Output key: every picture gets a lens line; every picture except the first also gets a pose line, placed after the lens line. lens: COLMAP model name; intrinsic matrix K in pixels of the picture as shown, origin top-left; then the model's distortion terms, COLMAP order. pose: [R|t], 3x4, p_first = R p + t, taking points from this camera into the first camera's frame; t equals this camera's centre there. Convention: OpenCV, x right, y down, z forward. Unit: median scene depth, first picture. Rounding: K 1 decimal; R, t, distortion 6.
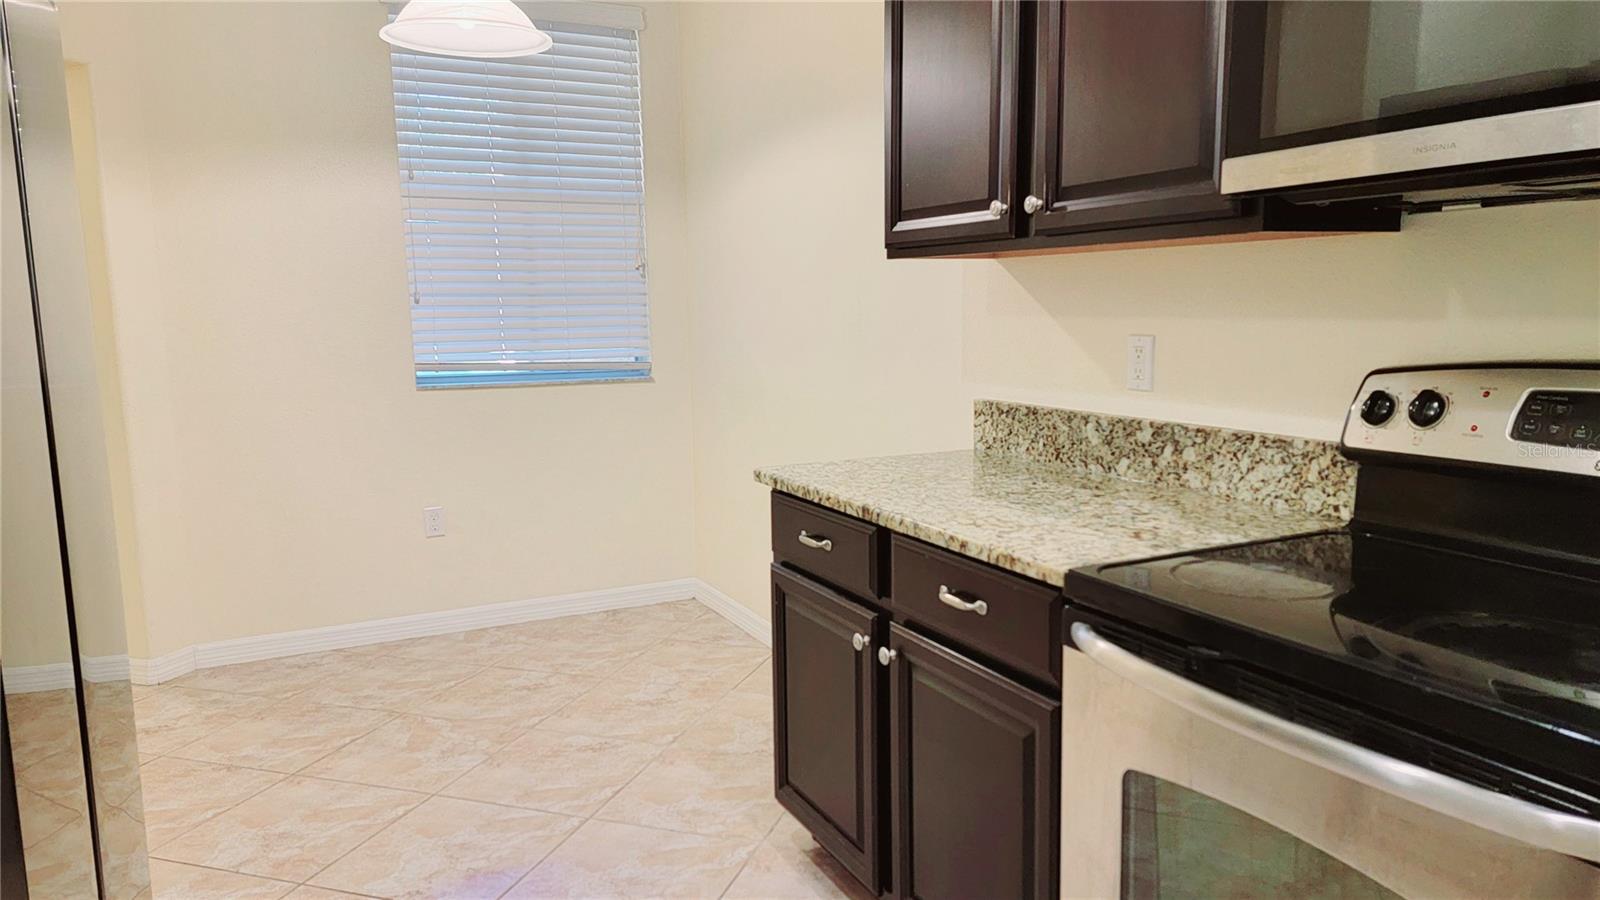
lens RADIAL K [[1103.5, 0, 802.2], [0, 1103.5, 461.3], [0, 0, 1]] dist [0.096292, -0.084795]
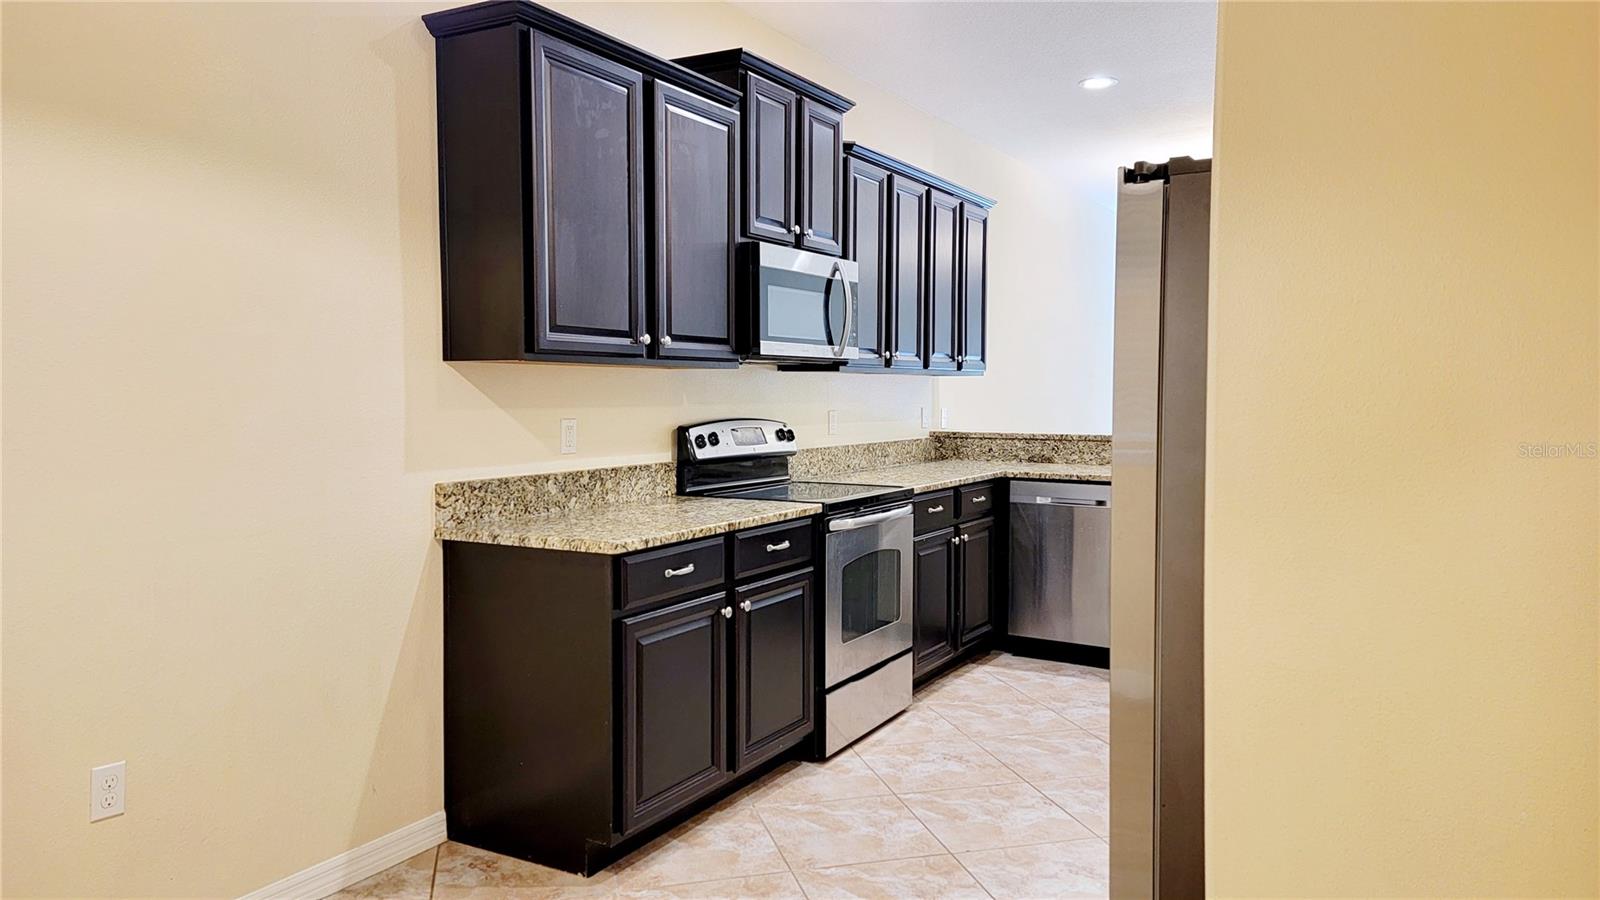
lens RADIAL K [[1103.5, 0, 796.6], [0, 1103.5, 449.0], [0, 0, 1]] dist [0.096292, -0.084795]
pose [[-0.548838, -0.031063, 0.835352, -1.085660], [0.129729, 0.984037, 0.121826, -0.200983], [-0.825801, 0.175232, -0.536047, 1.437625]]
